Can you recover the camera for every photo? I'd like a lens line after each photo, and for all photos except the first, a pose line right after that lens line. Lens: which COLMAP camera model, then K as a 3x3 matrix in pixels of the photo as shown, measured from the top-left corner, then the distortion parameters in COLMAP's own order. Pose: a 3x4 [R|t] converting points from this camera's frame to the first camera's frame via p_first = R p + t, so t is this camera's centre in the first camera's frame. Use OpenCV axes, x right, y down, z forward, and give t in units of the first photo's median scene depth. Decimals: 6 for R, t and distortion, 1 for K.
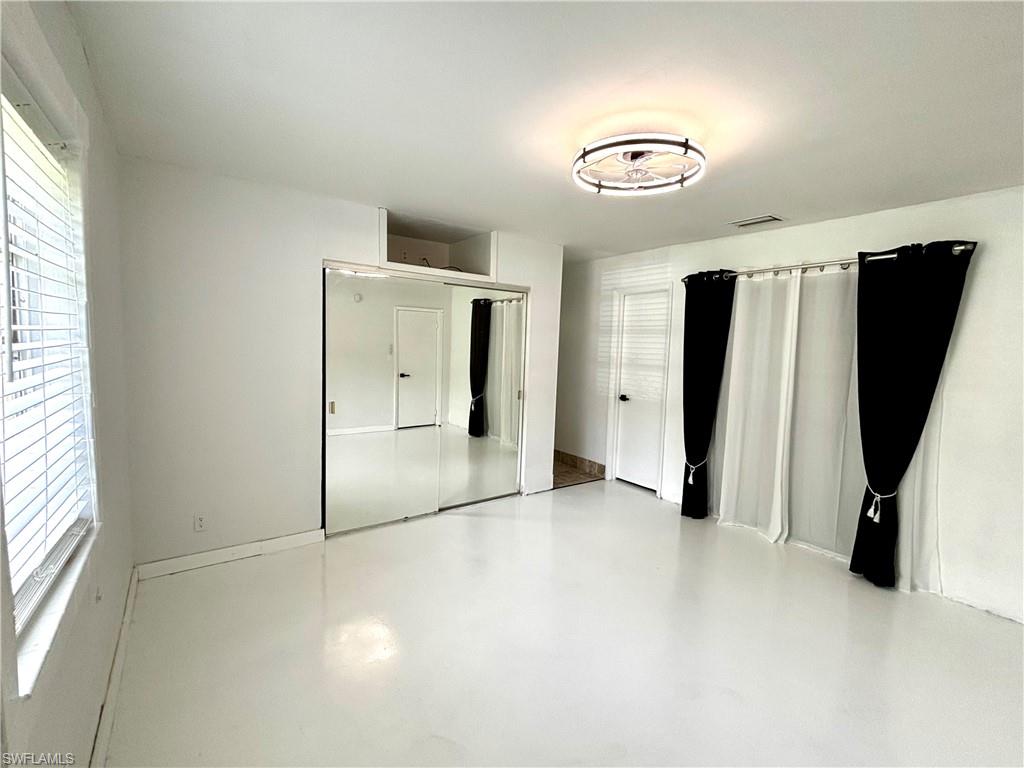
lens RADIAL K [[436.9, 0, 512.0], [0, 436.9, 384.0], [0, 0, 1]] dist [0.023260, 0.000105]
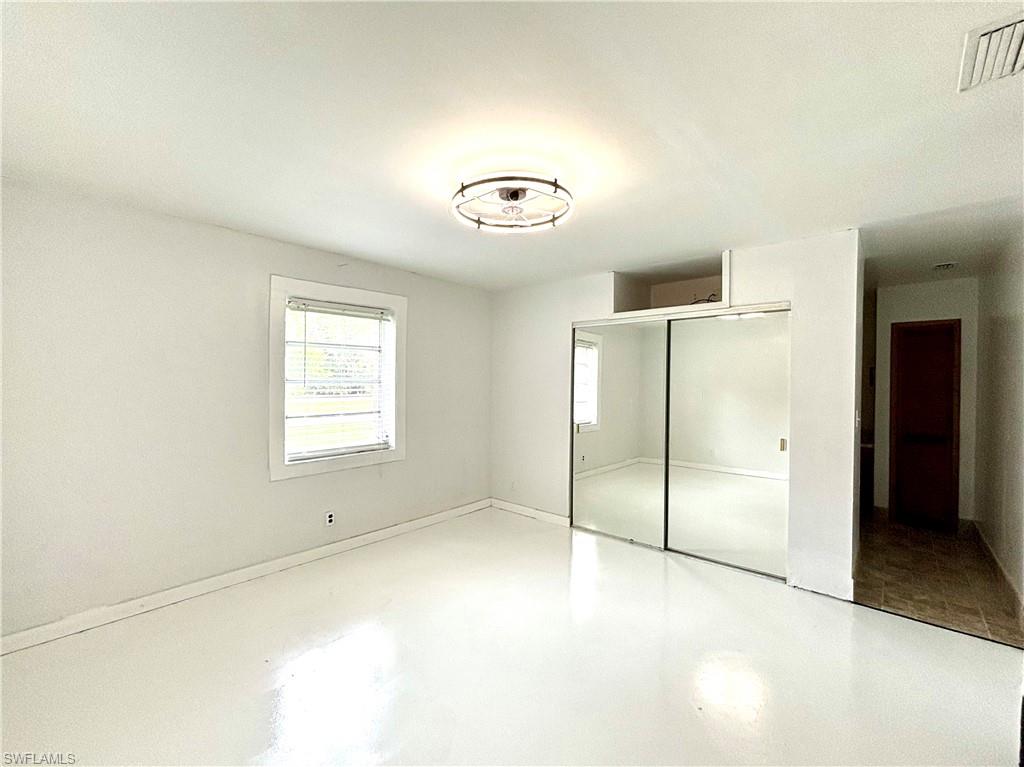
lens RADIAL K [[436.9, 0, 512.0], [0, 436.9, 383.5], [0, 0, 1]] dist [0.023260, 0.000105]
pose [[0.242669, -0.022540, -0.969847, 0.772835], [-0.080640, 0.995801, -0.043321, -0.010196], [0.966752, 0.088721, 0.239832, 0.431599]]
